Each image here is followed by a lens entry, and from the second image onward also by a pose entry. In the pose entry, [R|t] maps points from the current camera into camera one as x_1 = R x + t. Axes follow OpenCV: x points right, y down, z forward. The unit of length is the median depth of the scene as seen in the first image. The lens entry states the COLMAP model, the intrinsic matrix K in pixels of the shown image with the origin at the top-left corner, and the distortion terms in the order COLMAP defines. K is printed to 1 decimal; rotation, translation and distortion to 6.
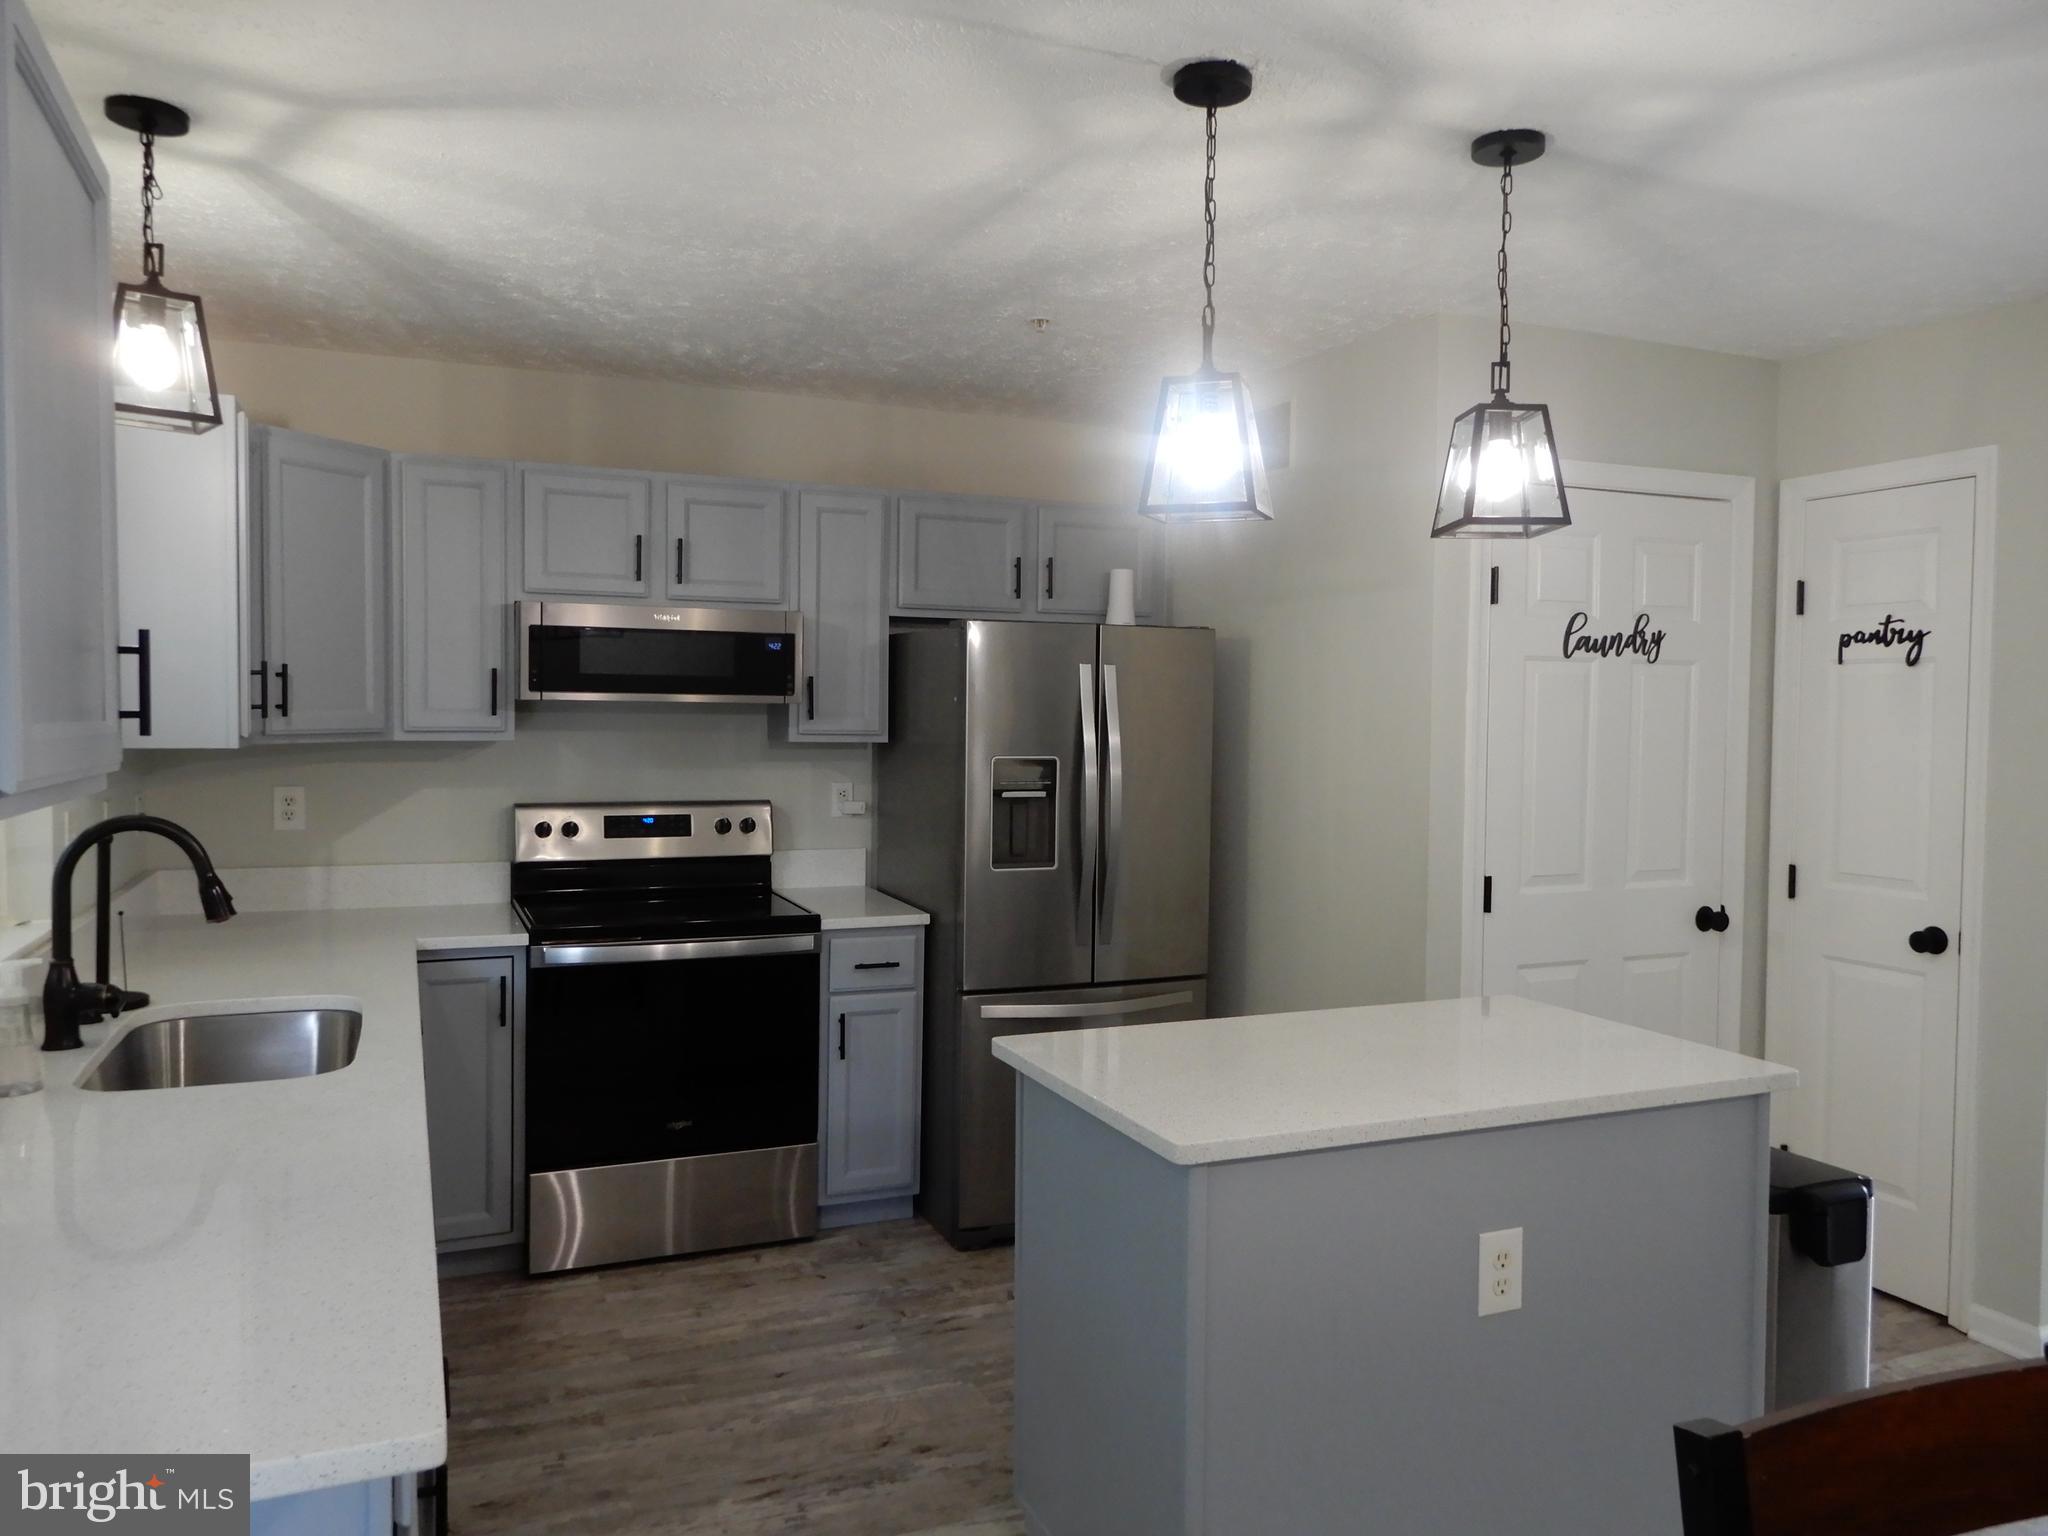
lens RADIAL K [[1469.2, 0, 1023.2], [0, 1469.2, 761.6], [0, 0, 1]] dist [0.019801, -0.000941]
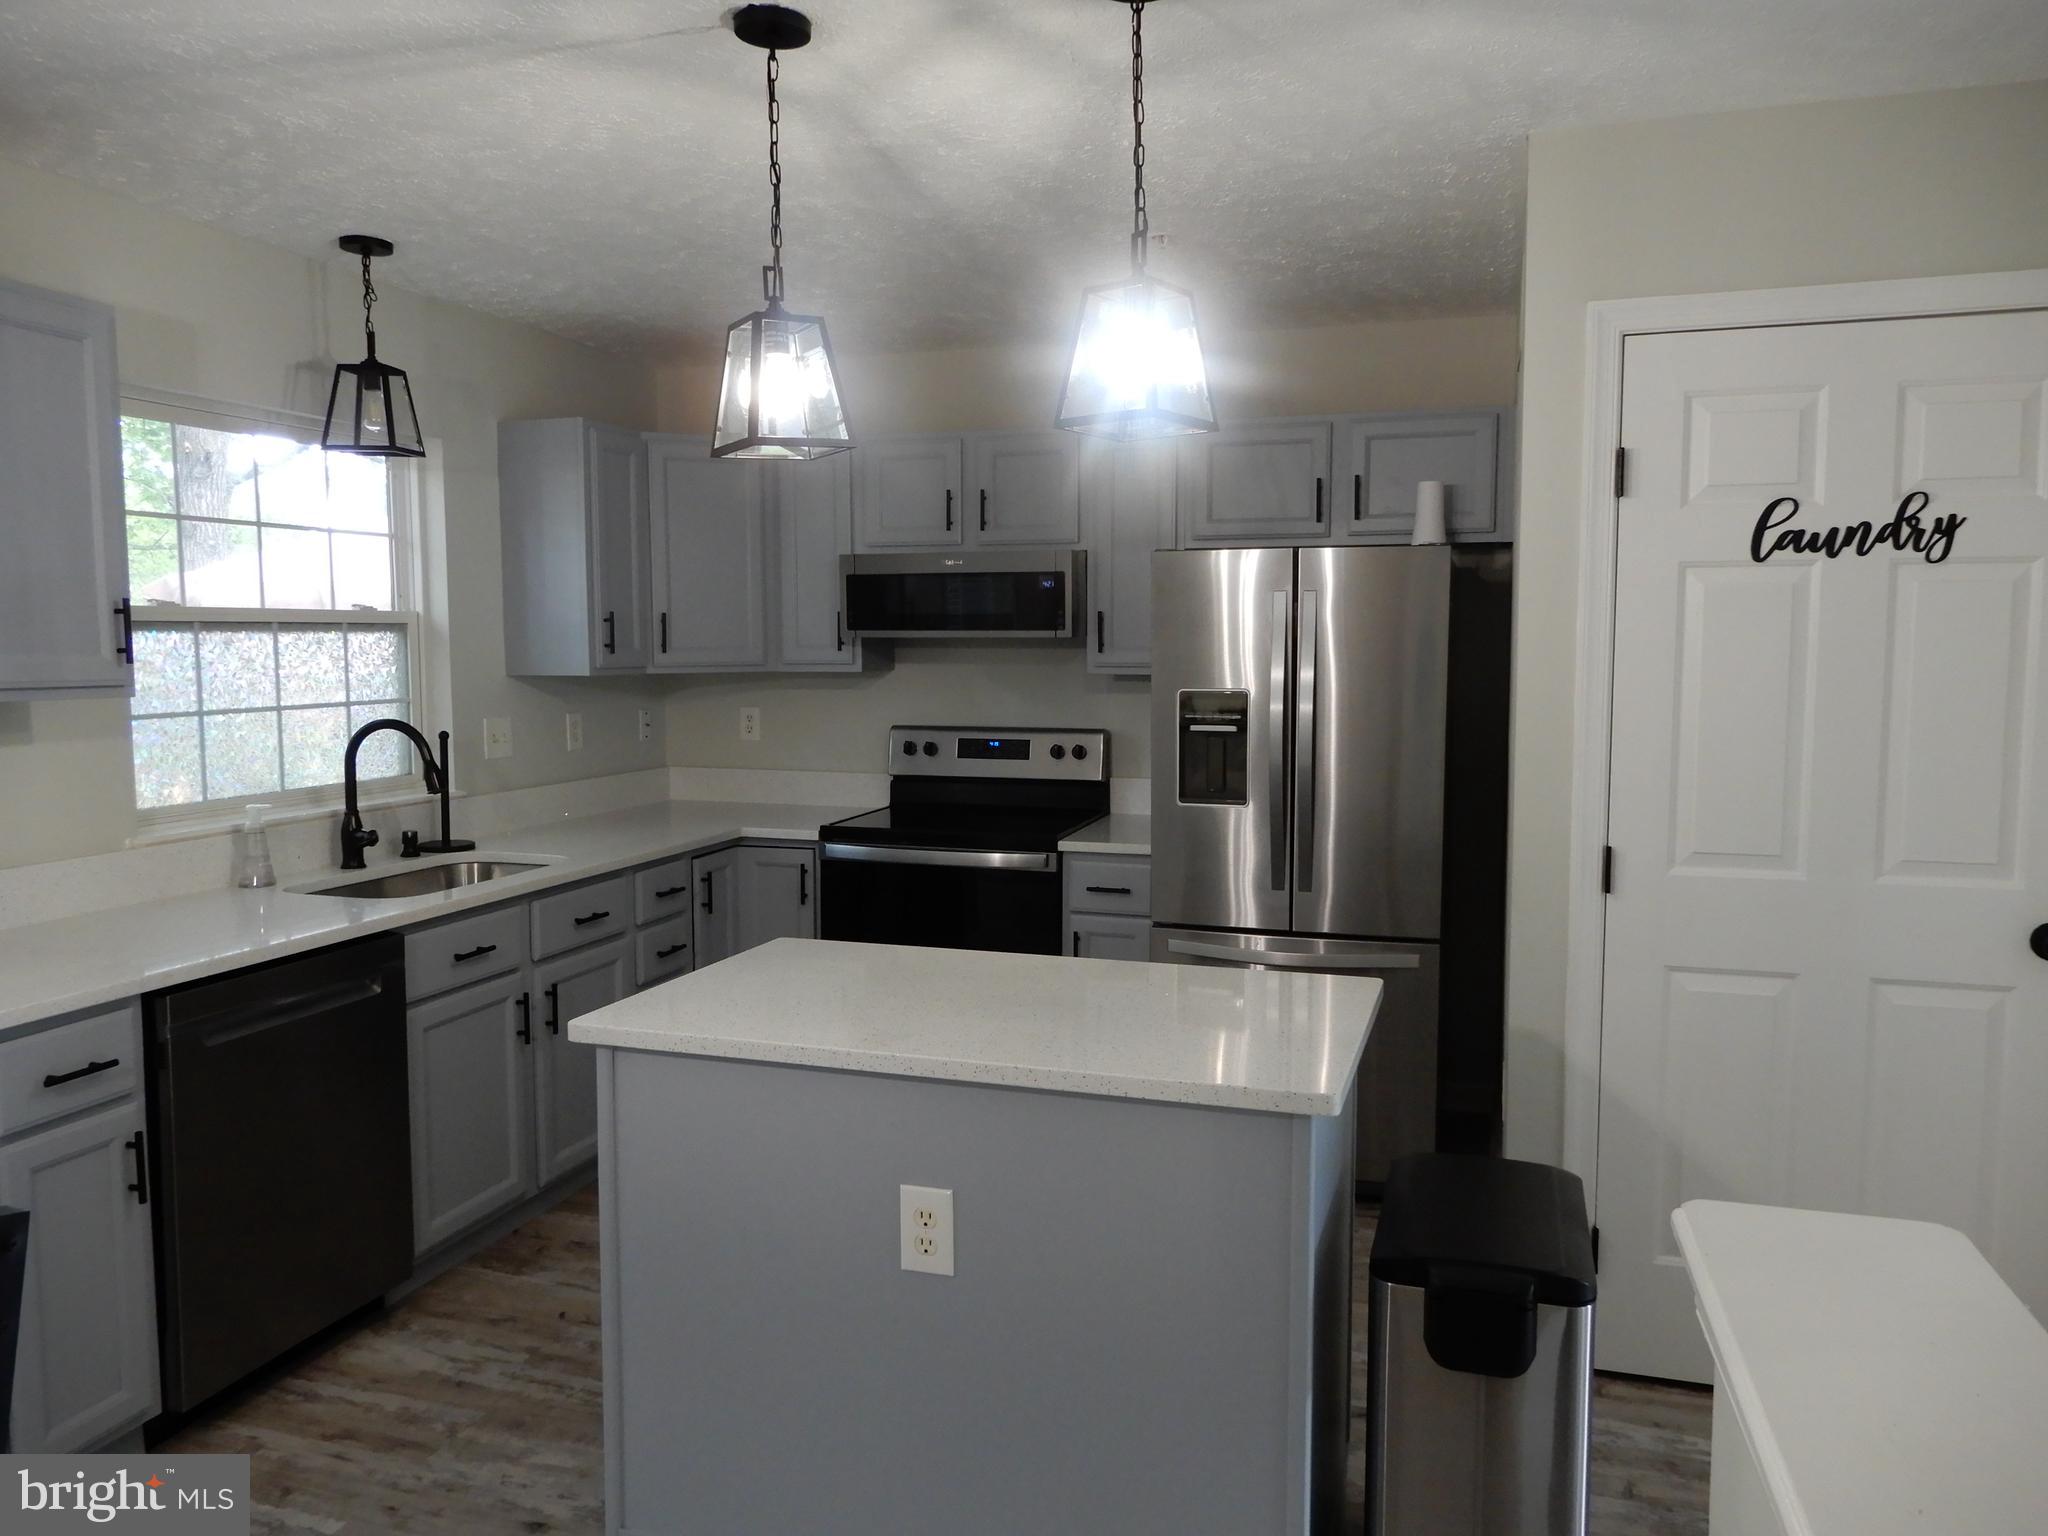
lens RADIAL K [[1461.6, 0, 1024.0], [0, 1461.6, 768.0], [0, 0, 1]] dist [0.007280, -0.003132]
pose [[0.753617, 0.045413, -0.655744, 0.563166], [-0.014740, 0.998527, 0.052212, -0.000107], [0.657149, -0.029682, 0.753176, 0.199162]]
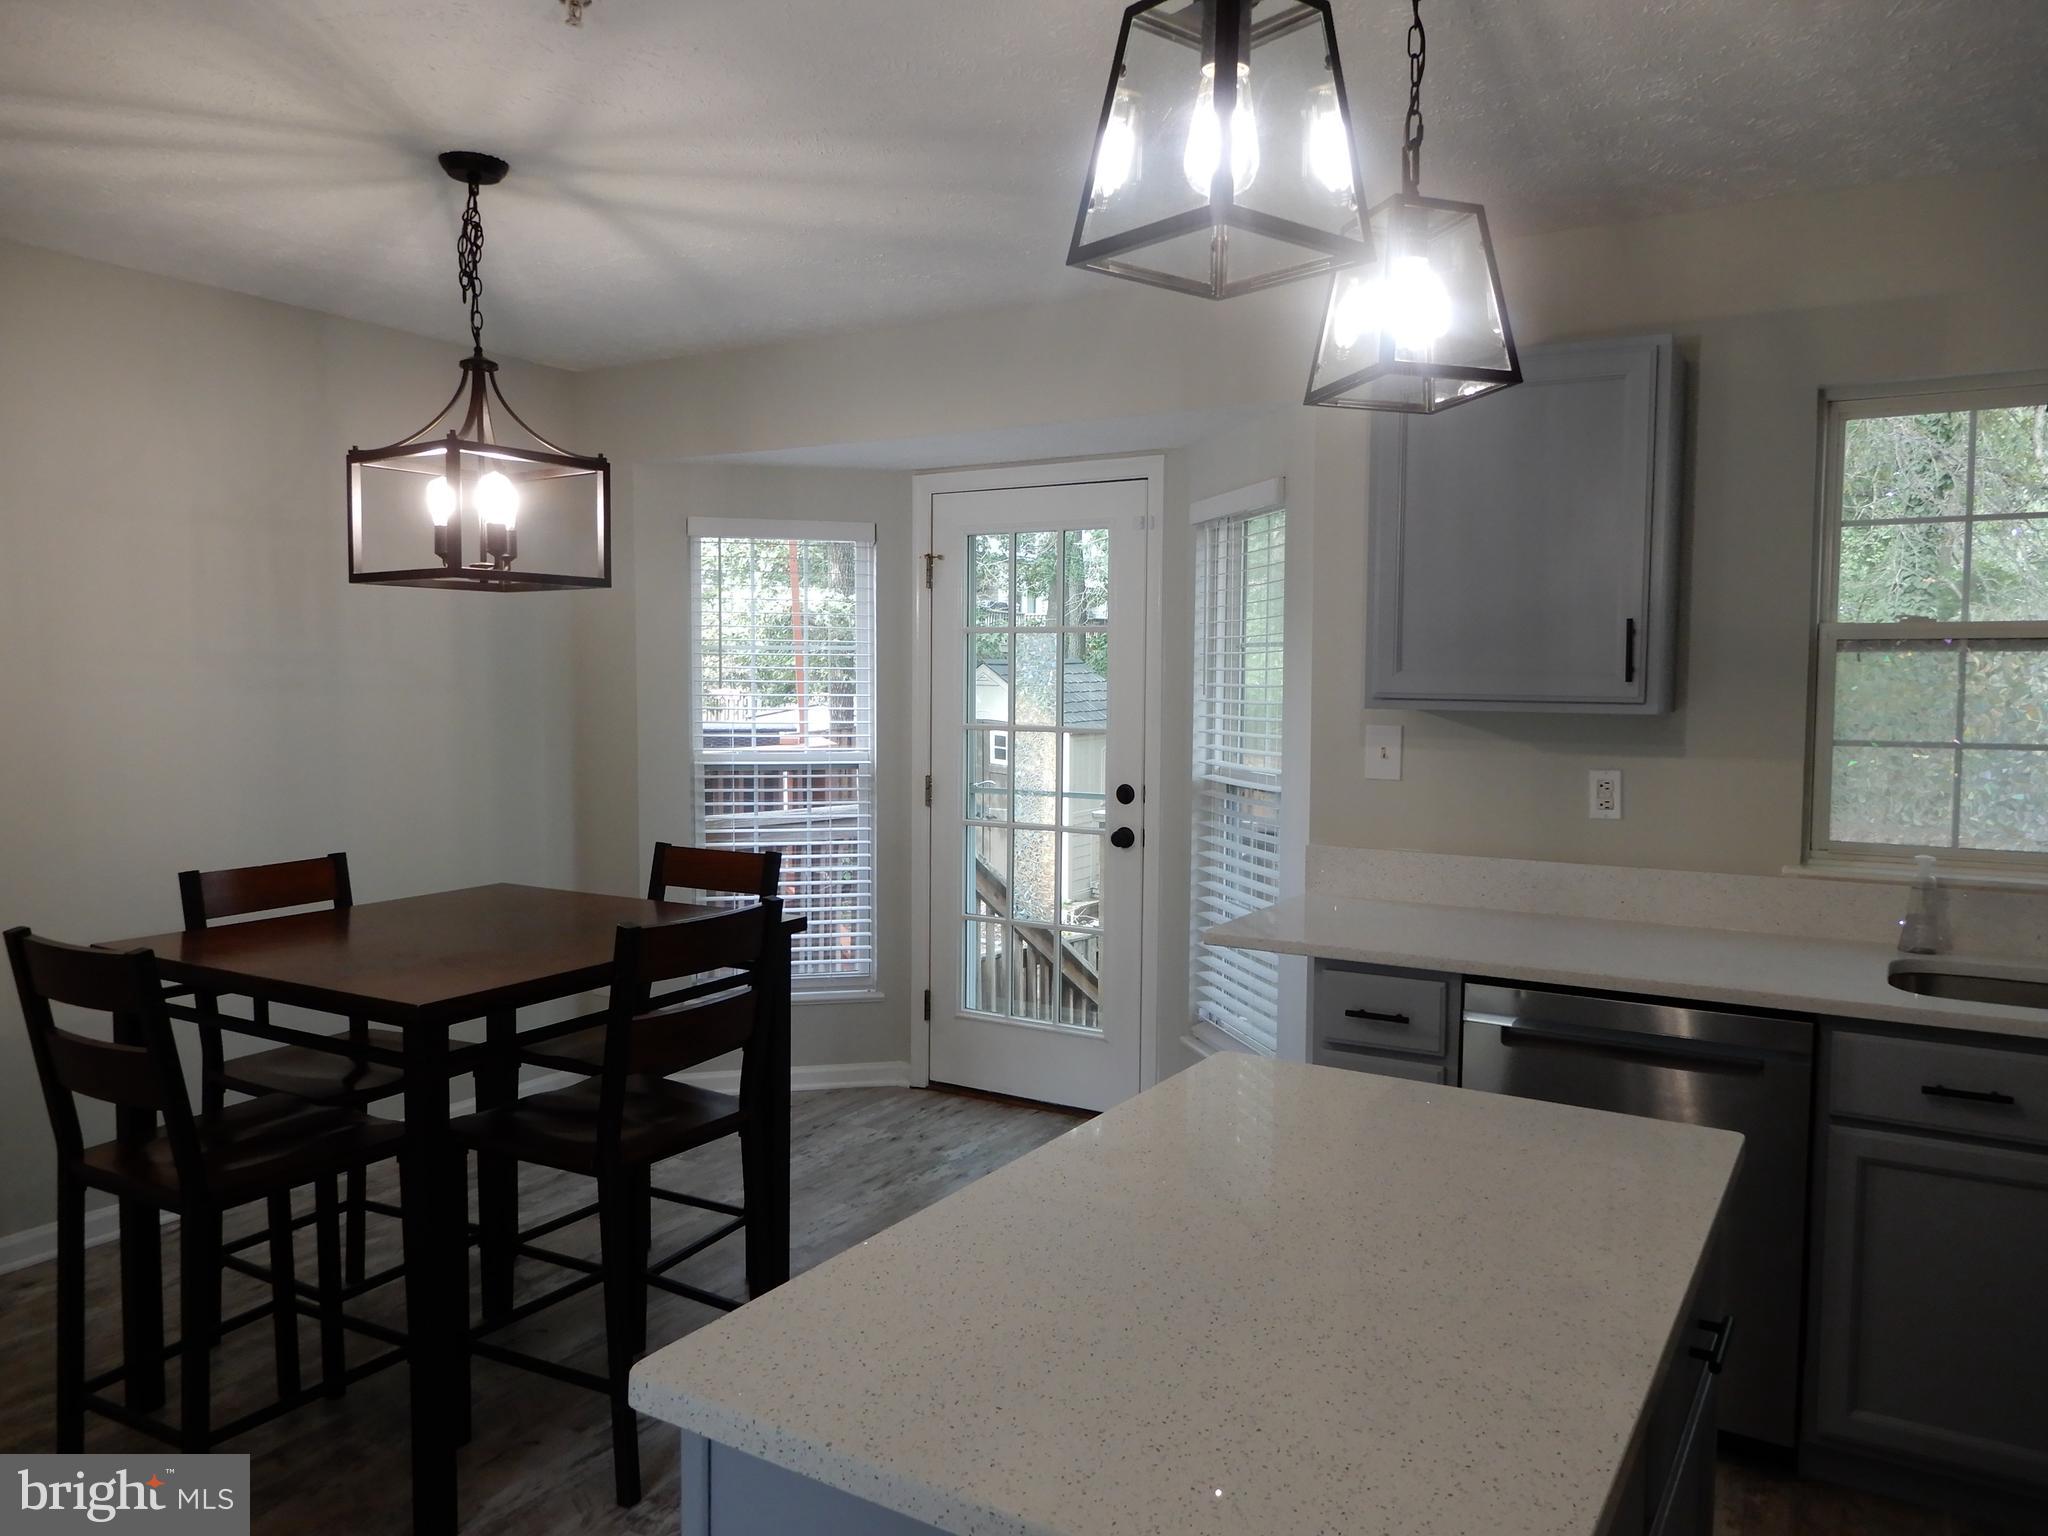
lens RADIAL K [[1461.6, 0, 1024.0], [0, 1461.6, 768.0], [0, 0, 1]] dist [0.007280, -0.003132]
pose [[-0.816866, 0.026610, -0.576213, 0.432770], [-0.033731, 0.995022, 0.093770, -0.023860], [0.575840, 0.096034, -0.811902, 0.910603]]
